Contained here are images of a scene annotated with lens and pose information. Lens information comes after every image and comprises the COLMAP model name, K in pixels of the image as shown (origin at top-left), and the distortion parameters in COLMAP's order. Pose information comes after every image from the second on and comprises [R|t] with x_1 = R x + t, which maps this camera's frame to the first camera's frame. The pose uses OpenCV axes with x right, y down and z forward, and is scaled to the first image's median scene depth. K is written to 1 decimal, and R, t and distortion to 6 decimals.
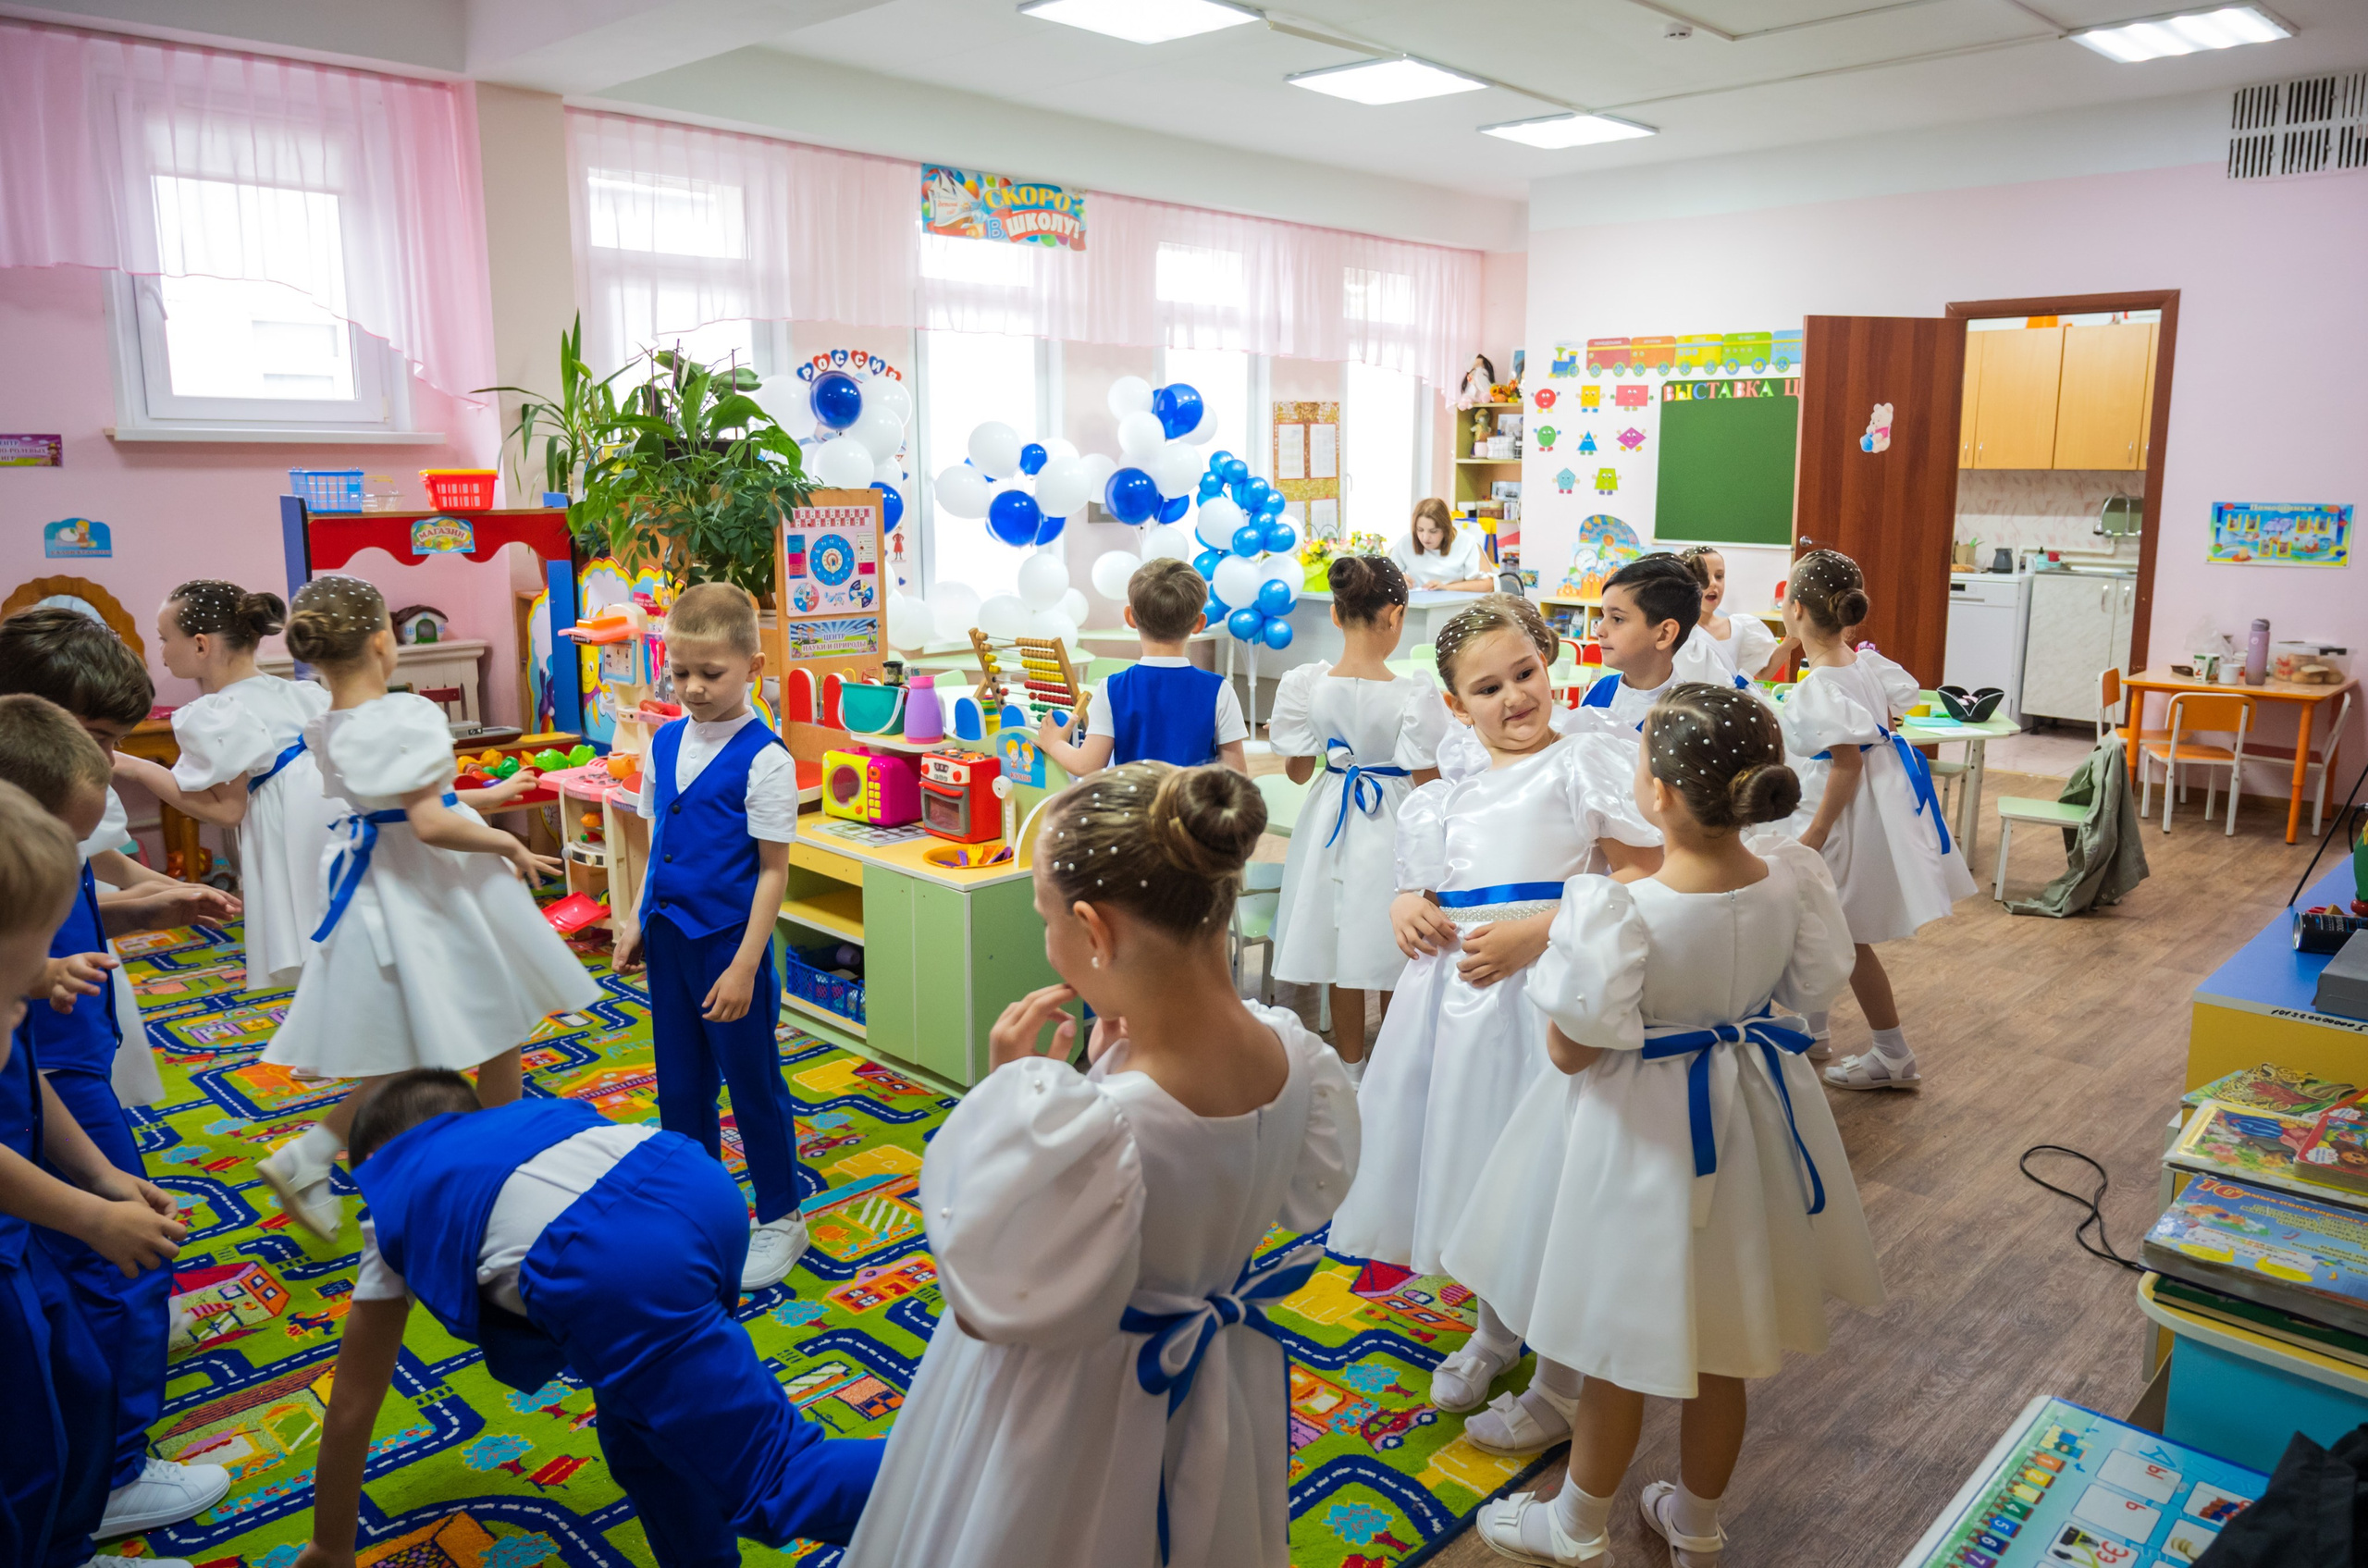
lens RADIAL K [[1627.1, 0, 1191.4], [0, 1627.1, 753.1], [0, 0, 1]] dist [0.001454, 0.000940]
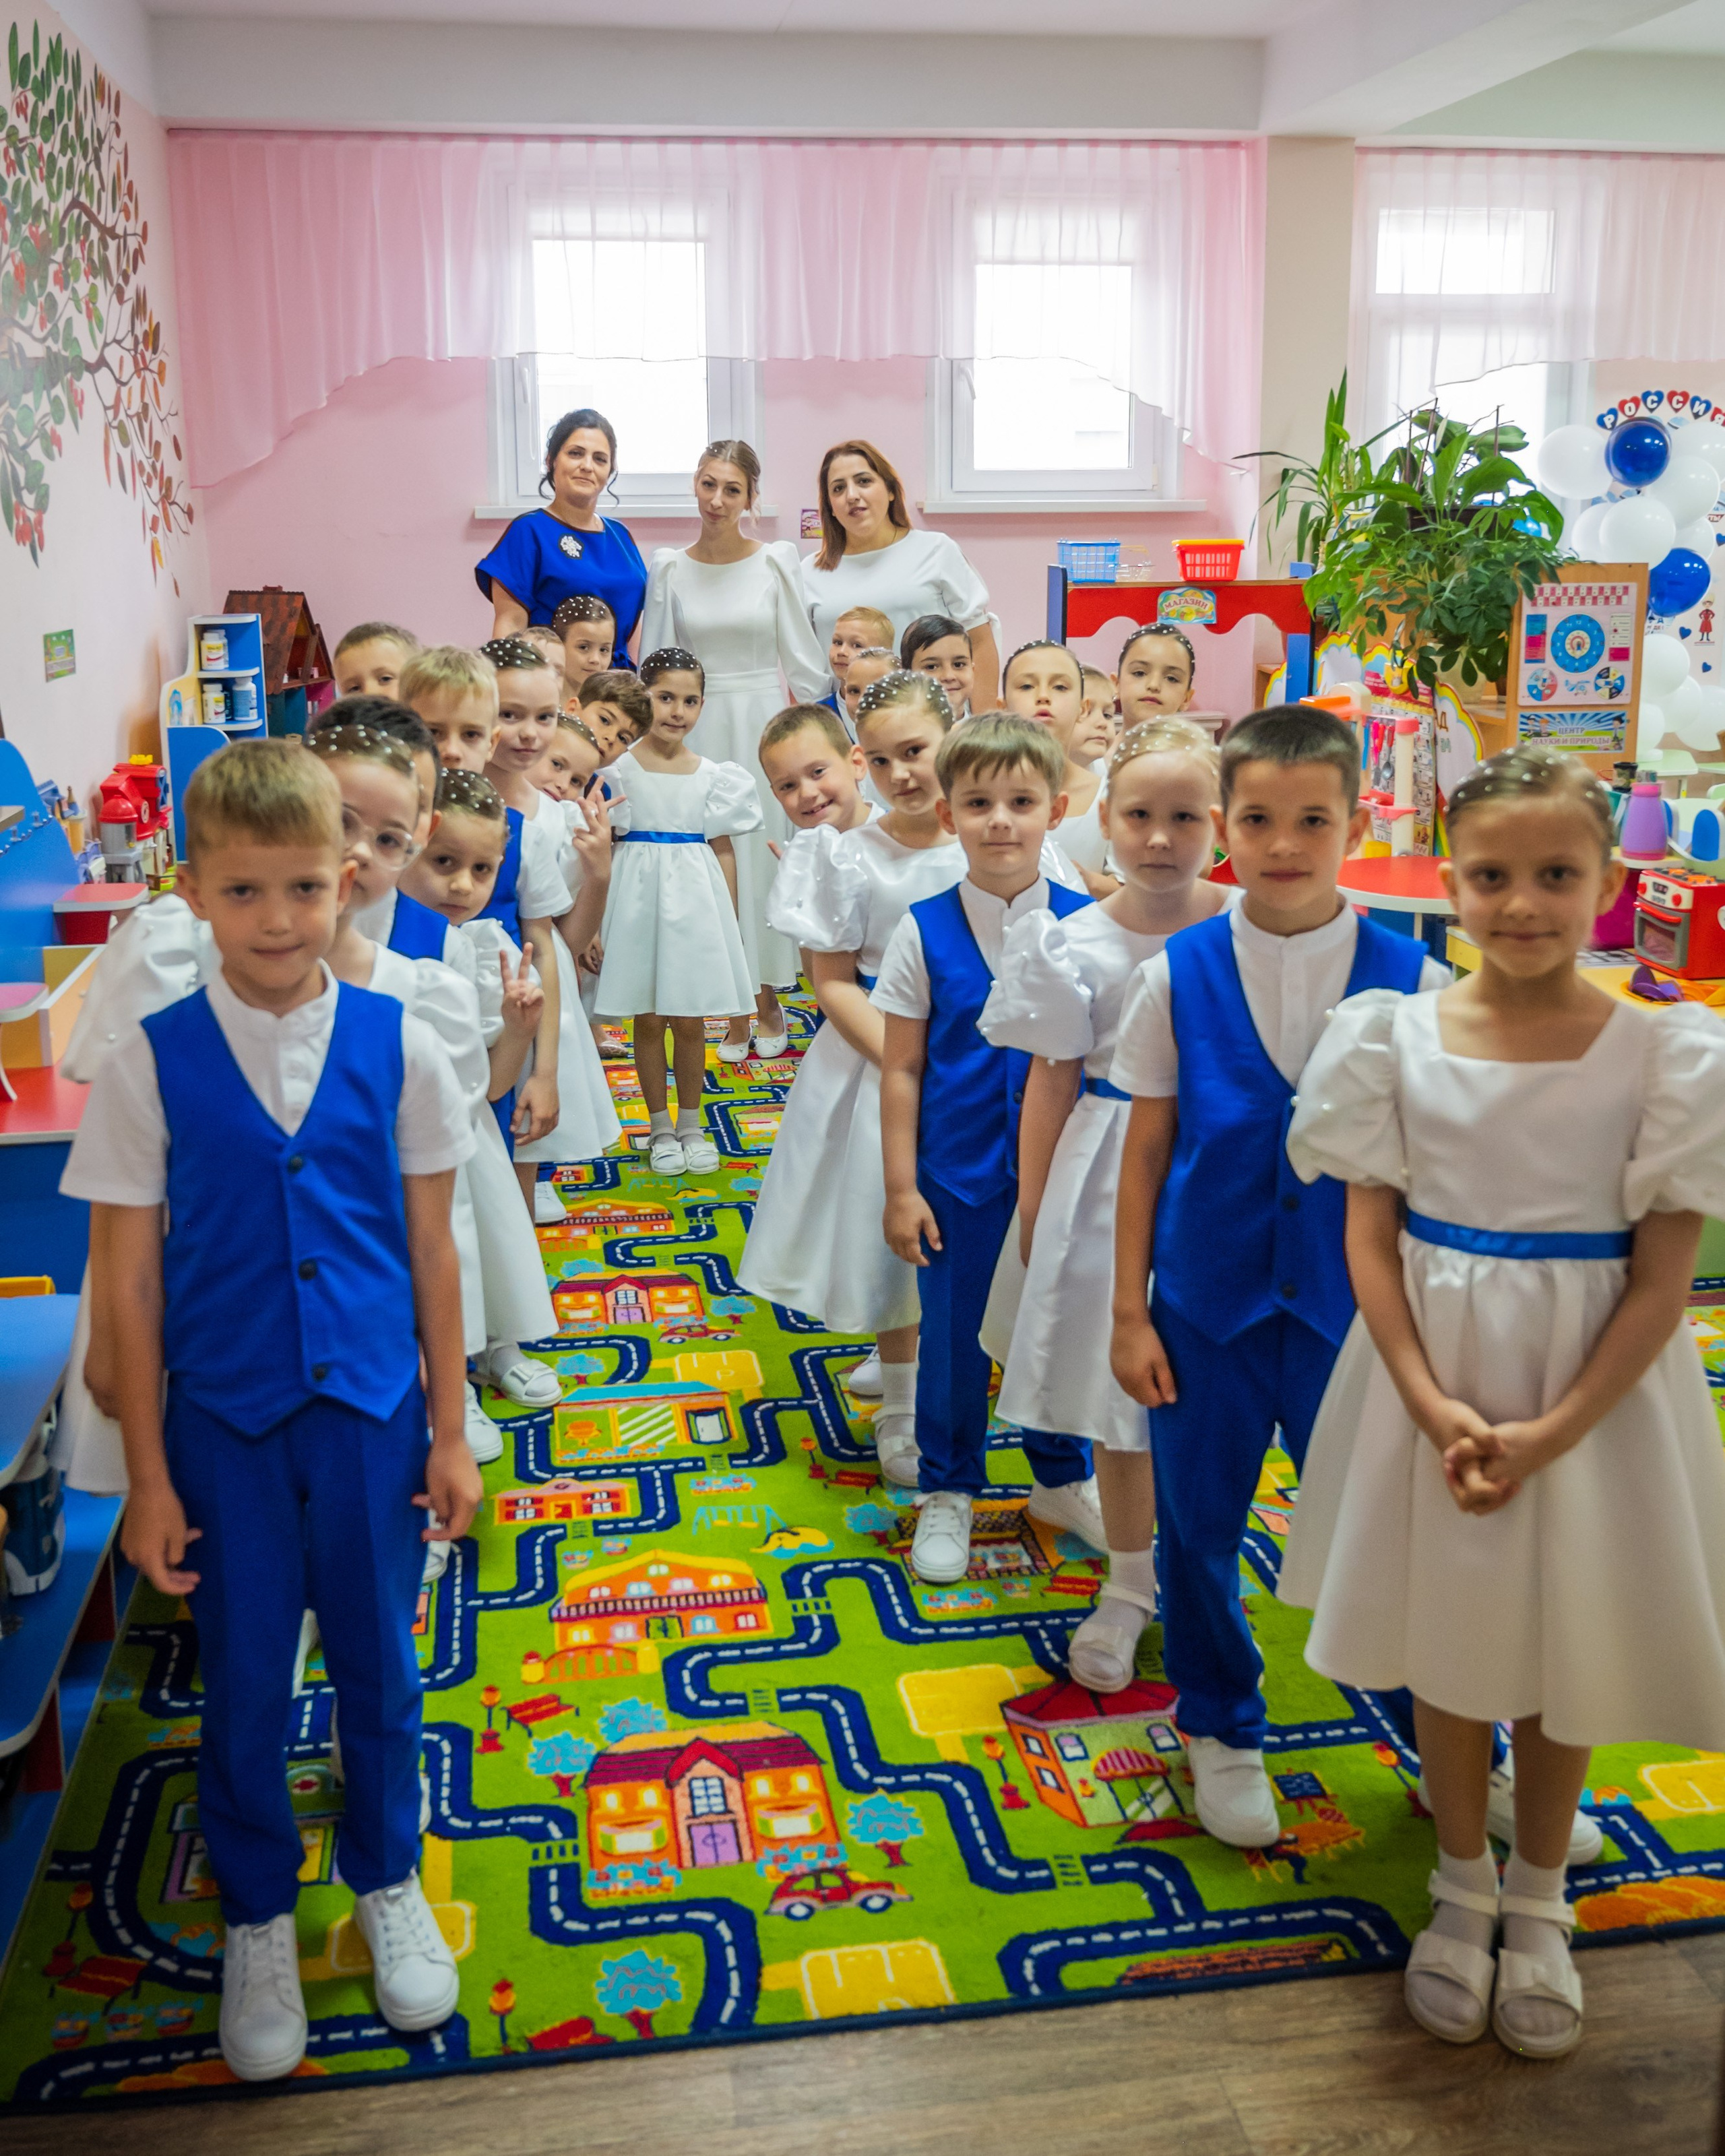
lens RADIAL K [[2057.0, 0, 866.6], [0, 2057.0, 913.6], [0, 0, 1]] dist [0.005933, 0.012755]
pose [[0.802979, 0.110202, -0.585731, 0.139047], [-0.094919, 0.993860, 0.056866, 0.000088], [0.588401, 0.009935, 0.808508, -0.128231]]
